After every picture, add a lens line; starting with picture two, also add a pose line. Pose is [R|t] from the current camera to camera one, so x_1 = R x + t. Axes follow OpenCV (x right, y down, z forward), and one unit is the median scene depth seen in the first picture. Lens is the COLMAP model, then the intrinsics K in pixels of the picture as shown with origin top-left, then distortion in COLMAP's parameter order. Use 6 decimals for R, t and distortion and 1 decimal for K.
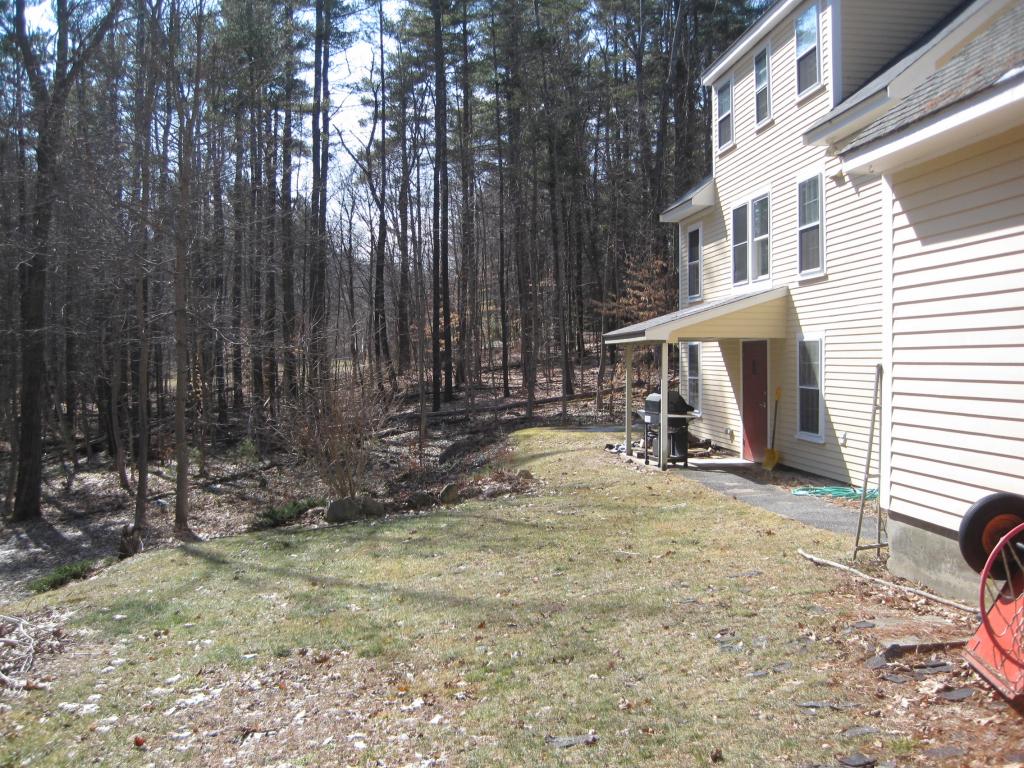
lens RADIAL K [[1048.8, 0, 512.0], [0, 1048.8, 384.0], [0, 0, 1]] dist [-0.170111, 0.121848]
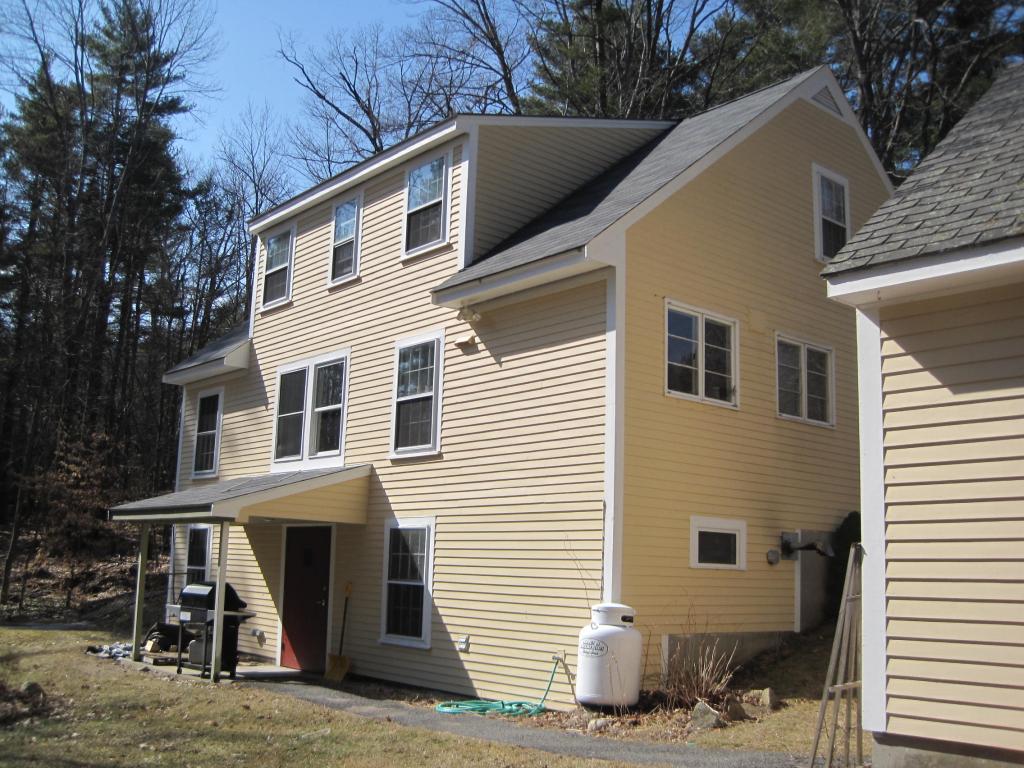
lens RADIAL K [[1048.8, 0, 512.0], [0, 1048.8, 384.0], [0, 0, 1]] dist [-0.170111, 0.121848]
pose [[0.820462, 0.127801, 0.557234, -0.127286], [-0.019385, 0.980352, -0.196300, 0.008547], [-0.571373, 0.150255, 0.806819, 0.205220]]
